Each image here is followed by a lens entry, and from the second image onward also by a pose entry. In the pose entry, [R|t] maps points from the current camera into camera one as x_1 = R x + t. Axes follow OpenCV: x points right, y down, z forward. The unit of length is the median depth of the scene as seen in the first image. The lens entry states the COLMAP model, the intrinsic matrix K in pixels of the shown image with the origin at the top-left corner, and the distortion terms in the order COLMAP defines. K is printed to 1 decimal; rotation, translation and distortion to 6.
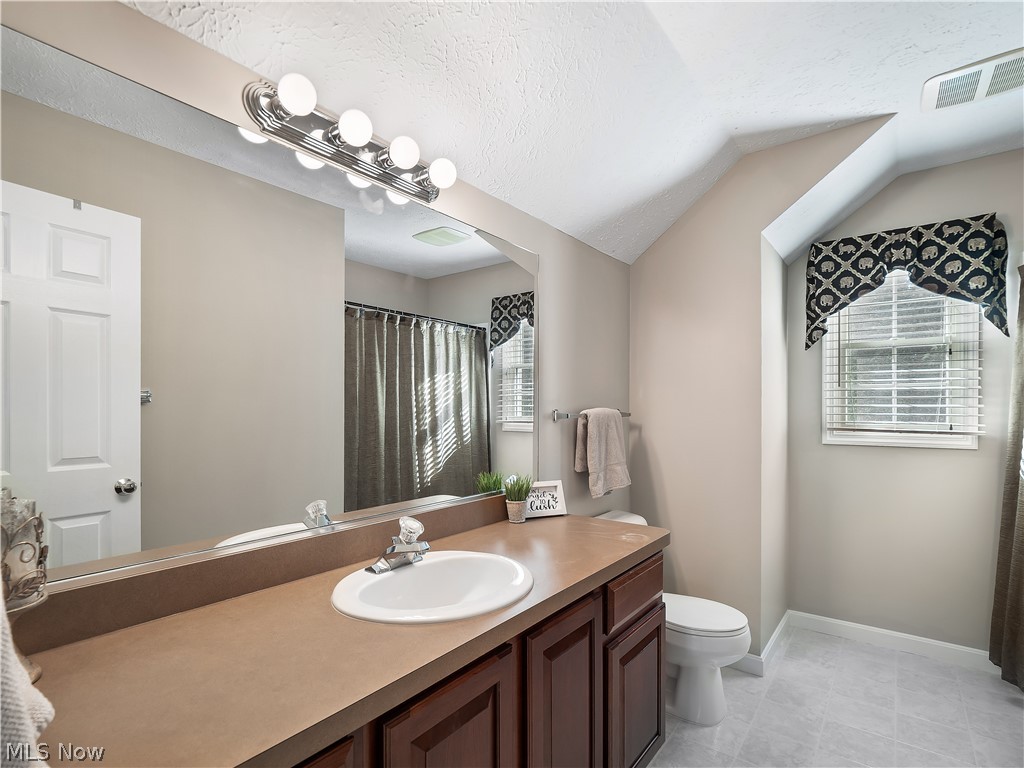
lens RADIAL K [[500.8, 0, 516.6], [0, 500.8, 408.8], [0, 0, 1]] dist [-0.000749, -0.000469]
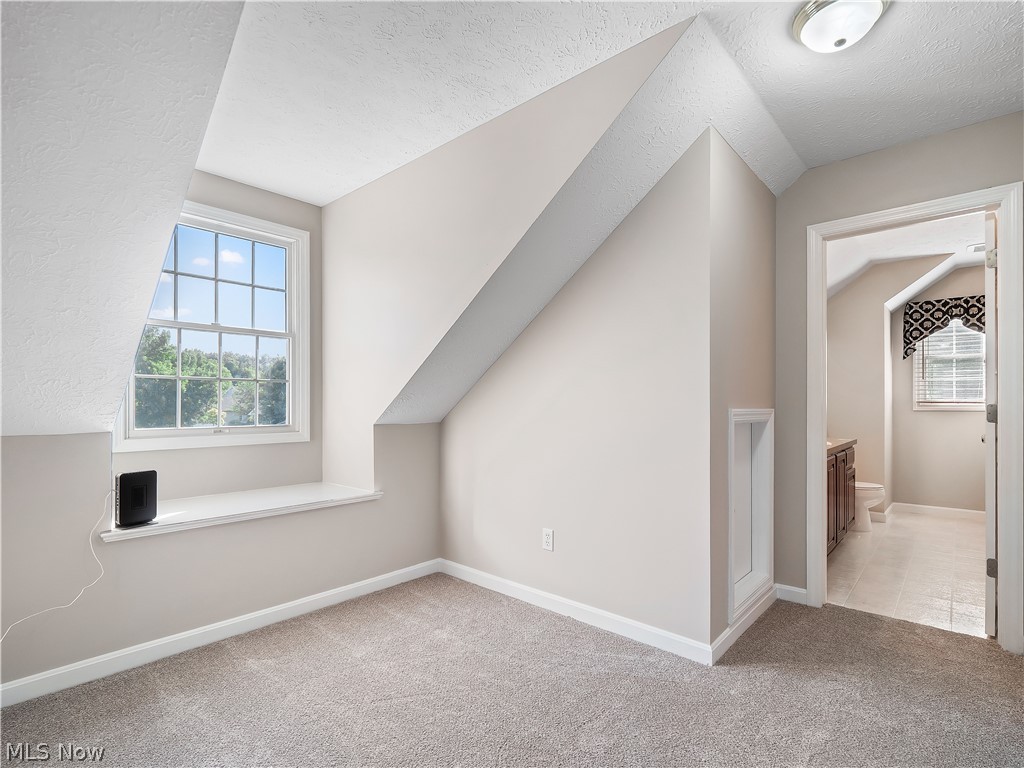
lens RADIAL K [[500.8, 0, 509.6], [0, 500.8, 405.6], [0, 0, 1]] dist [-0.000749, -0.000469]
pose [[0.996787, -0.002639, -0.080055, -0.772811], [0.002606, 0.999996, -0.000520, 0.052862], [0.080057, 0.000310, 0.996790, -1.023944]]
